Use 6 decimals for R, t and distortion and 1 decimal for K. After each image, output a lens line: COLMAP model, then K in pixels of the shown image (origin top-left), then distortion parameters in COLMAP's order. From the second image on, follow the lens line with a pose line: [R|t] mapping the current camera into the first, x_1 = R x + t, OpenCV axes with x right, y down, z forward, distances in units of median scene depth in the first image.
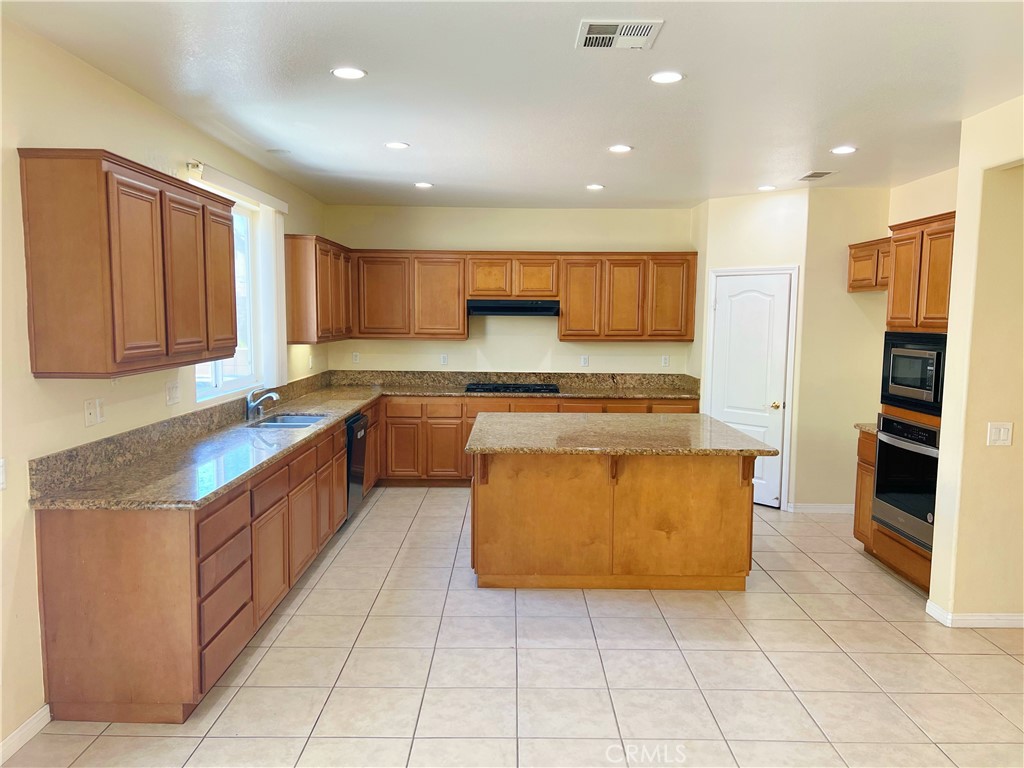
lens RADIAL K [[763.9, 0, 512.0], [0, 763.9, 384.0], [0, 0, 1]] dist [0.074704, -0.073843]
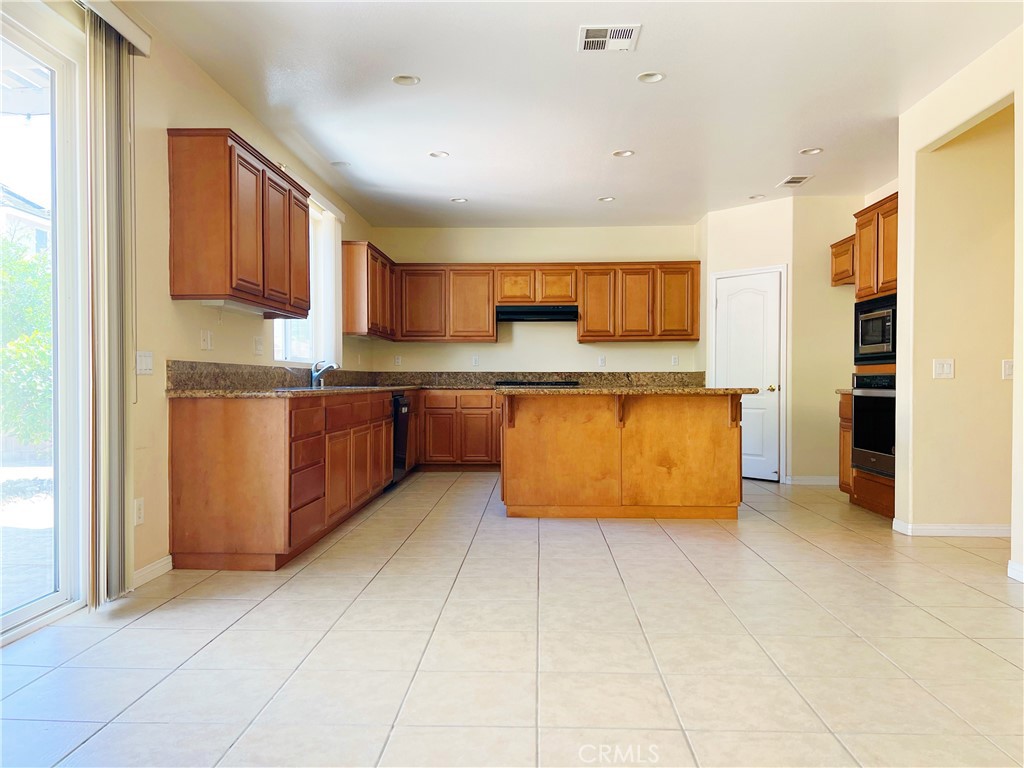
lens RADIAL K [[763.9, 0, 512.0], [0, 763.9, 384.0], [0, 0, 1]] dist [0.074704, -0.073843]
pose [[0.999267, -0.009280, -0.037139, 0.008880], [0.005939, 0.996007, -0.089074, 0.163888], [0.037817, 0.088788, 0.995332, -0.178100]]
